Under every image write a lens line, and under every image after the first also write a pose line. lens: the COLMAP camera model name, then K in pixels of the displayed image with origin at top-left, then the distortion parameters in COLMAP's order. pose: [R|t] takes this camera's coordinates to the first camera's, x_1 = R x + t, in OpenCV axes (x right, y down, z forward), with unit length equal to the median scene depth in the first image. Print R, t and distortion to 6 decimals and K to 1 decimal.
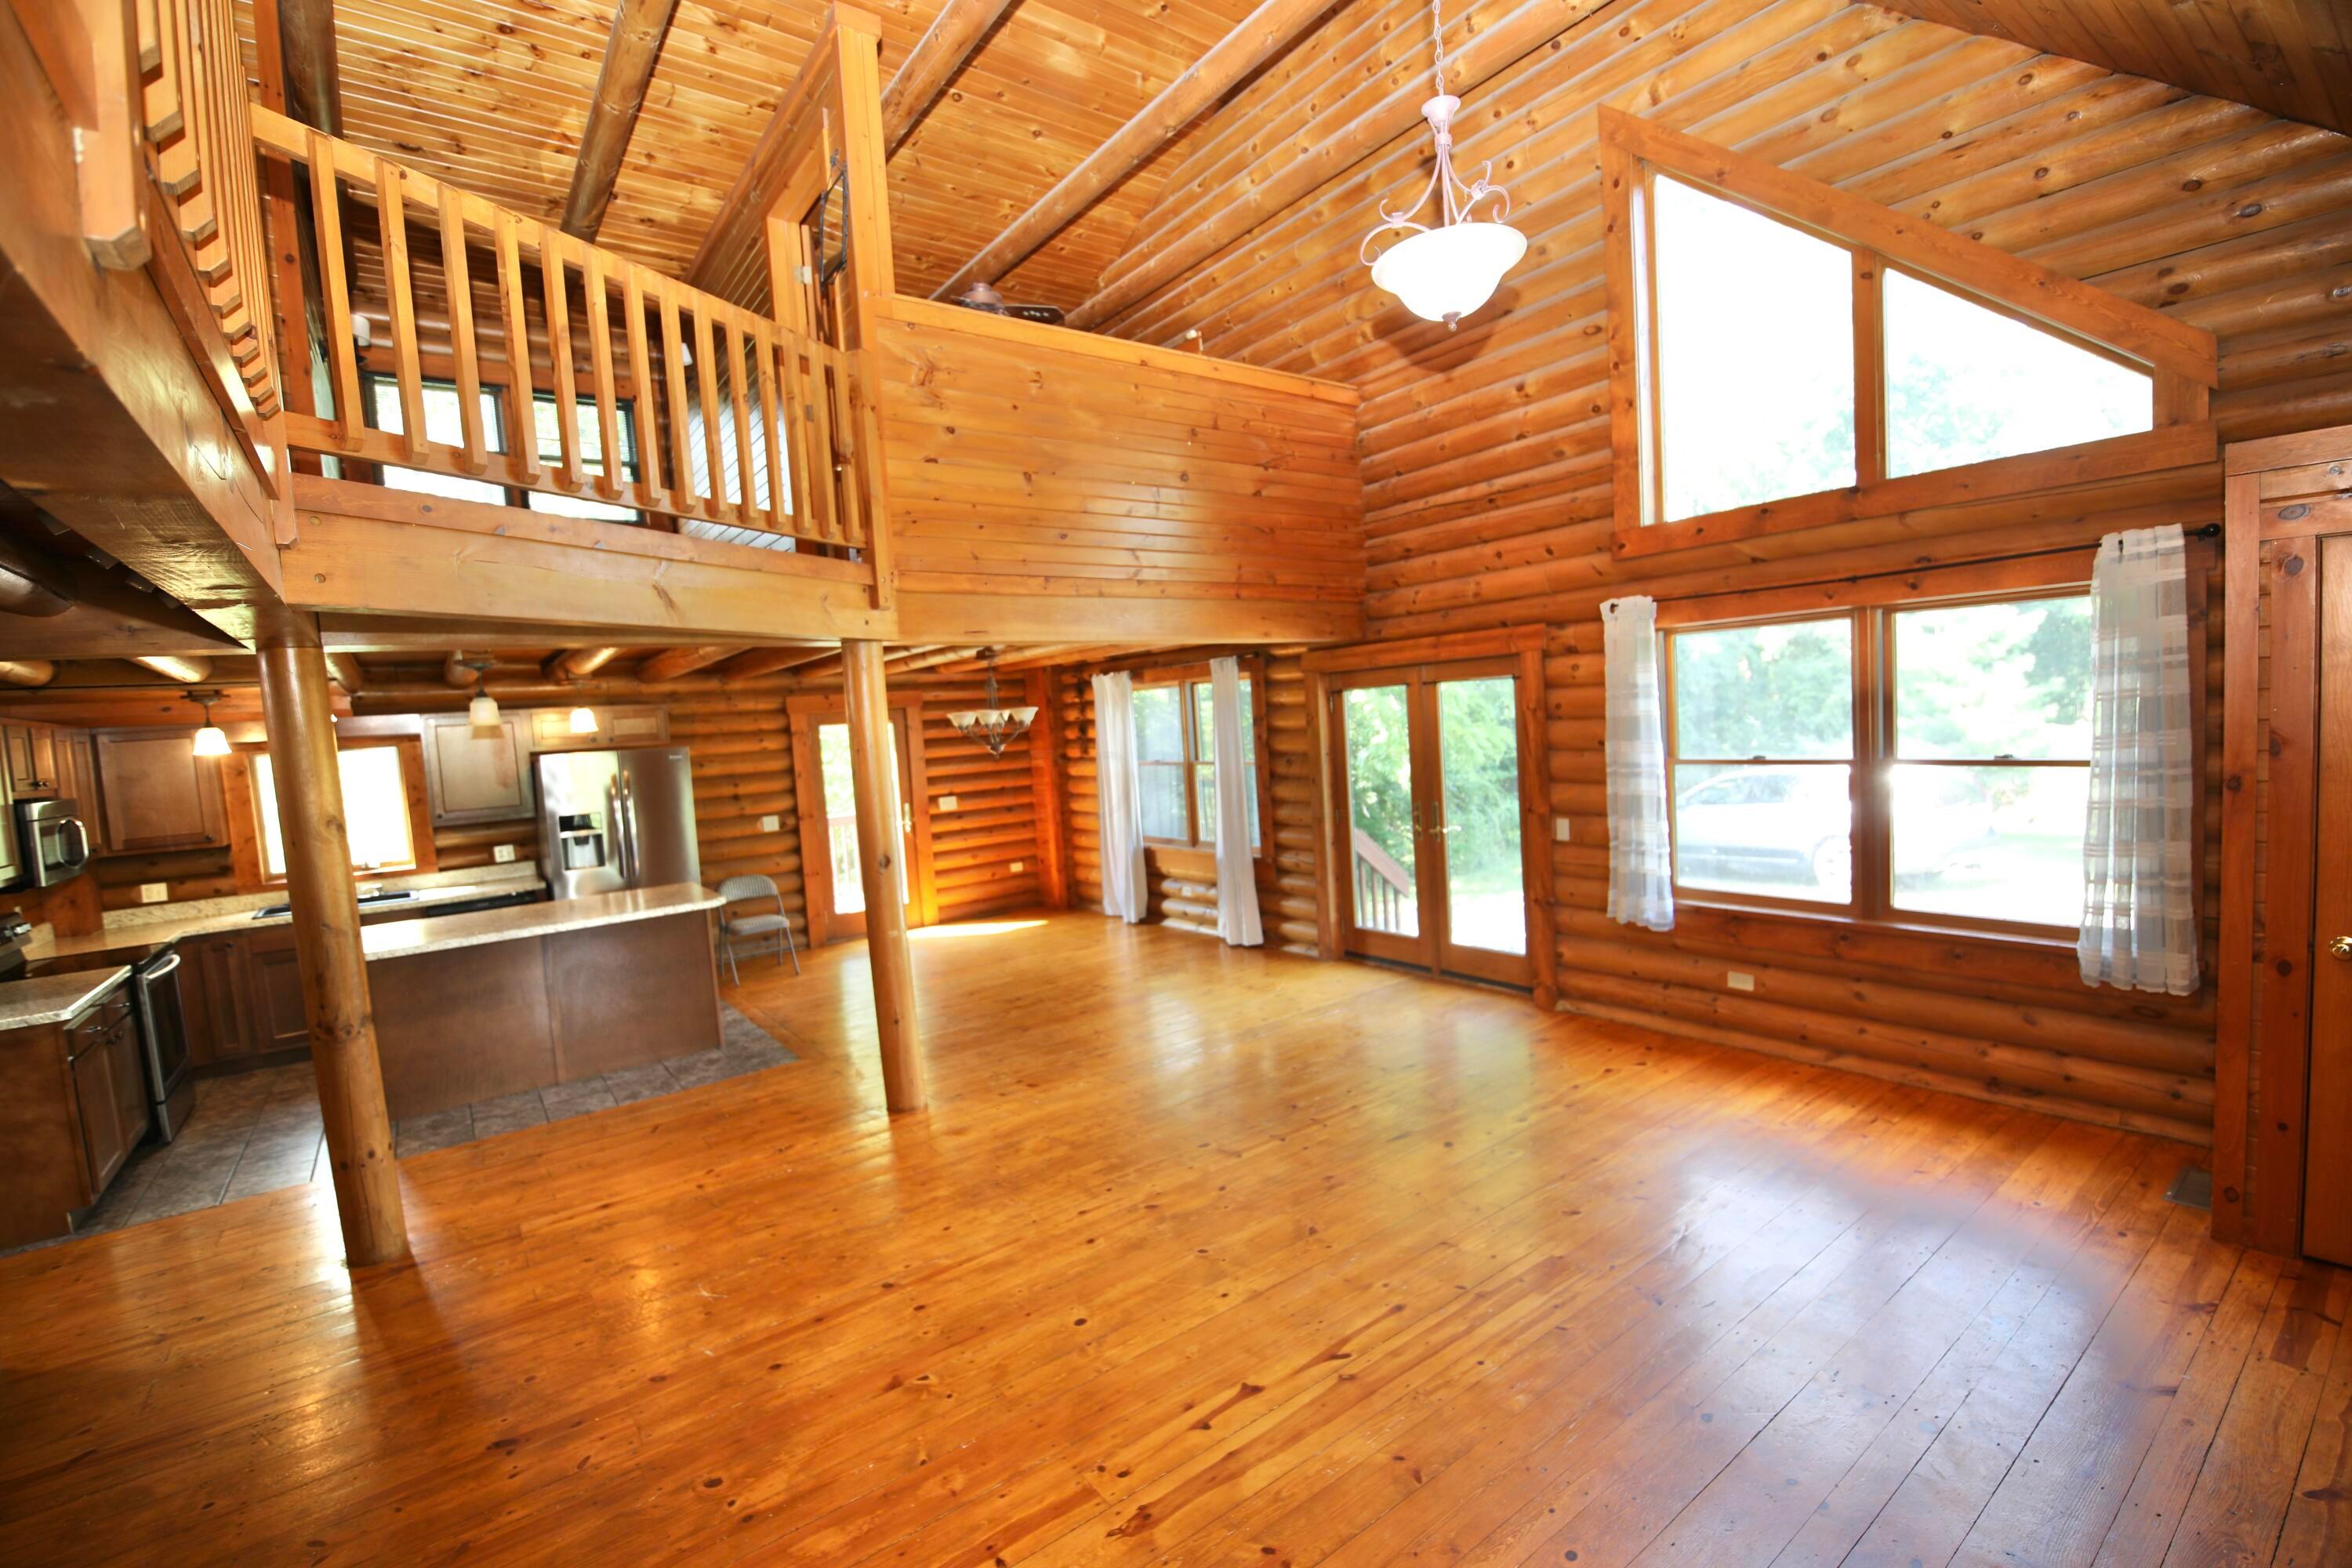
lens RADIAL K [[1019.9, 0, 1178.5], [0, 1019.9, 789.8], [0, 0, 1]] dist [-0.006671, -0.007144]
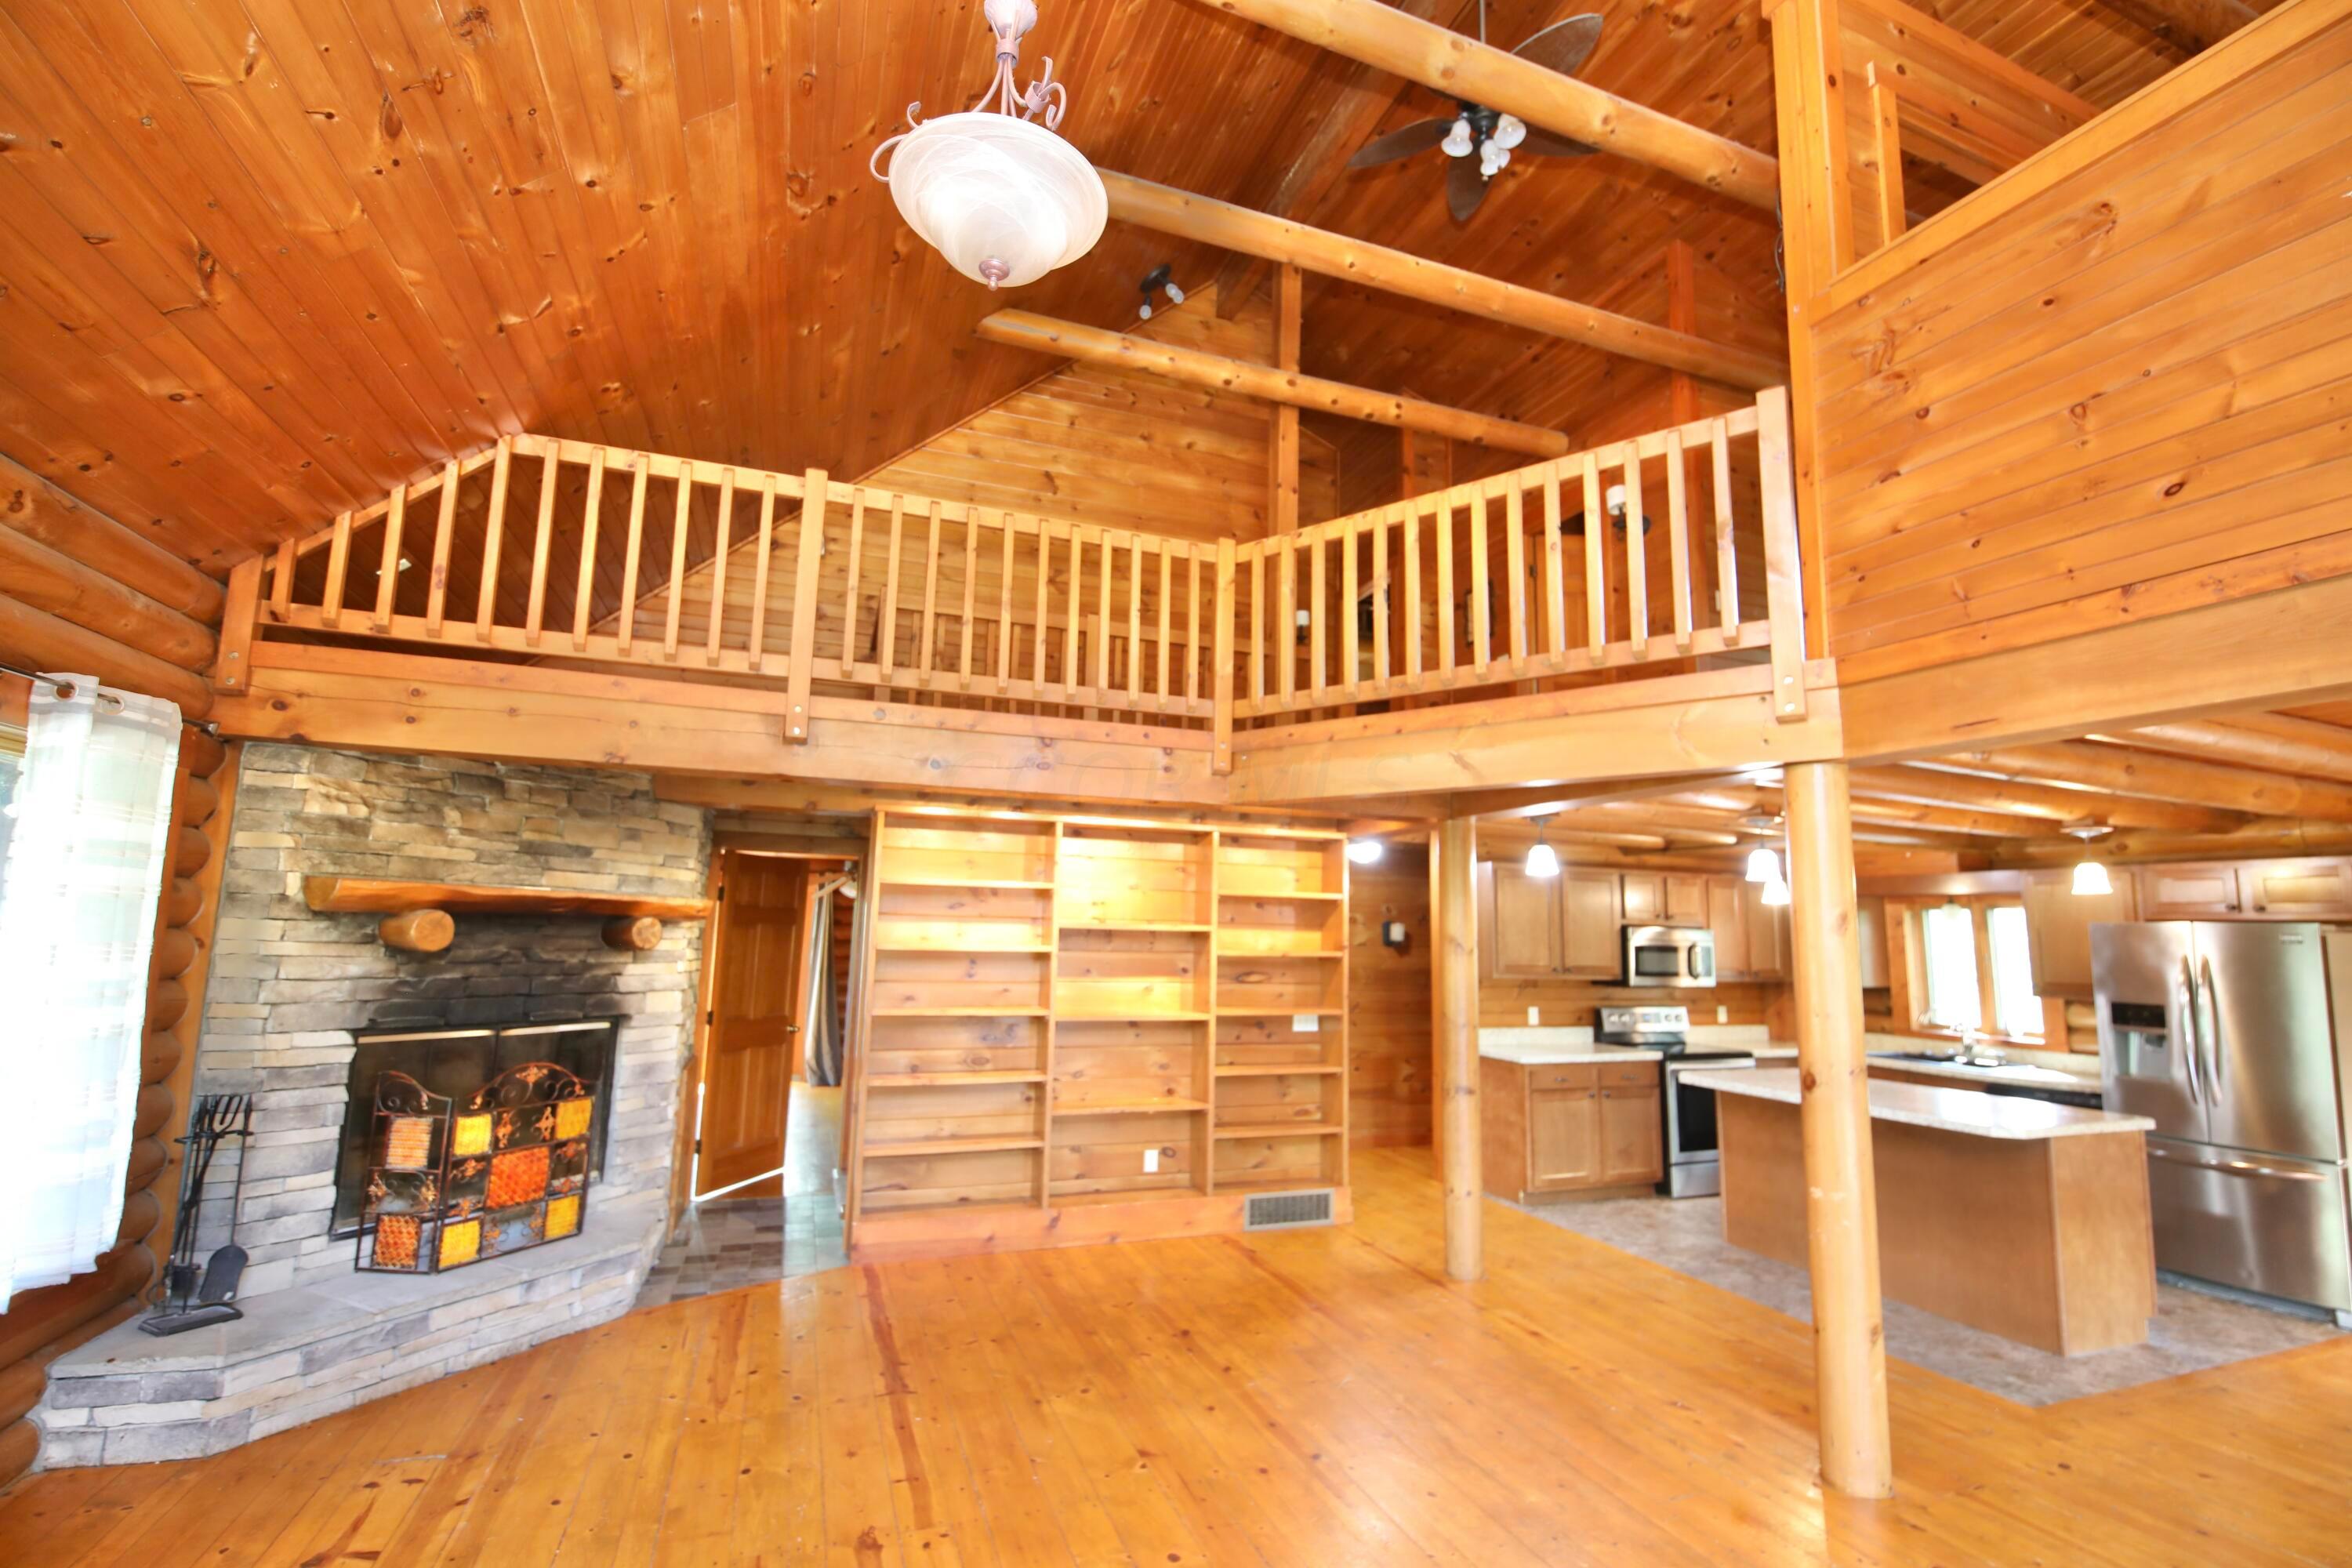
lens RADIAL K [[1019.9, 0, 1172.8], [0, 1019.9, 791.8], [0, 0, 1]] dist [-0.006671, -0.007144]
pose [[-0.283365, -0.072889, -0.956238, 0.483132], [-0.079670, 0.995450, -0.052270, -0.051919], [0.955697, 0.061372, -0.287882, 0.747917]]
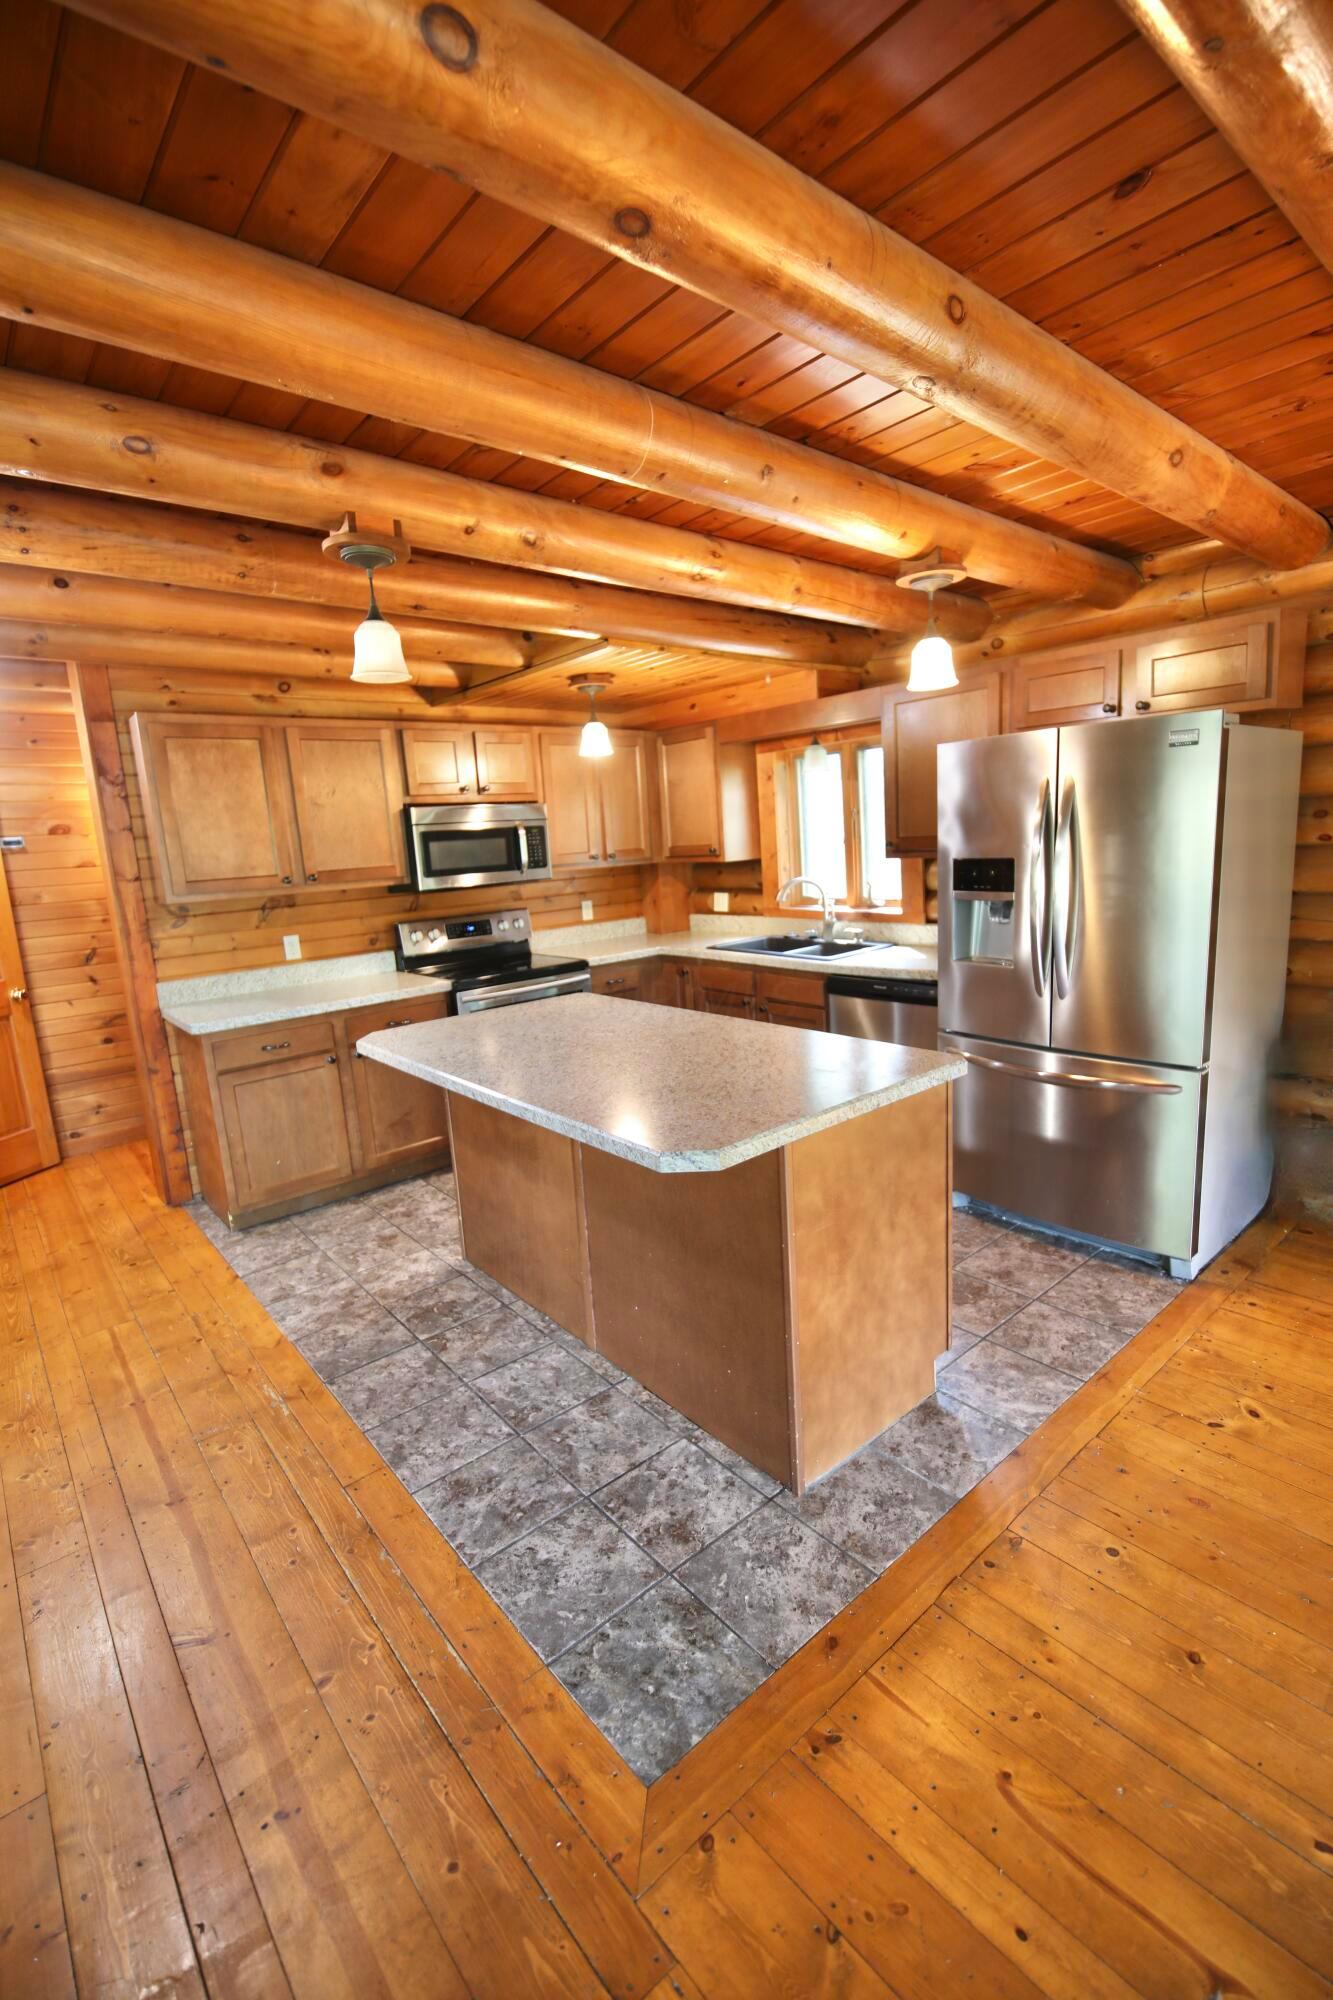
lens RADIAL K [[867.2, 0, 660.3], [0, 867.2, 997.8], [0, 0, 1]] dist [-0.006671, -0.007144]
pose [[0.066255, 0.241847, -0.968050, -0.220473], [-0.018218, 0.970313, 0.241166, -0.015118], [0.997636, 0.001657, 0.068694, 1.151255]]
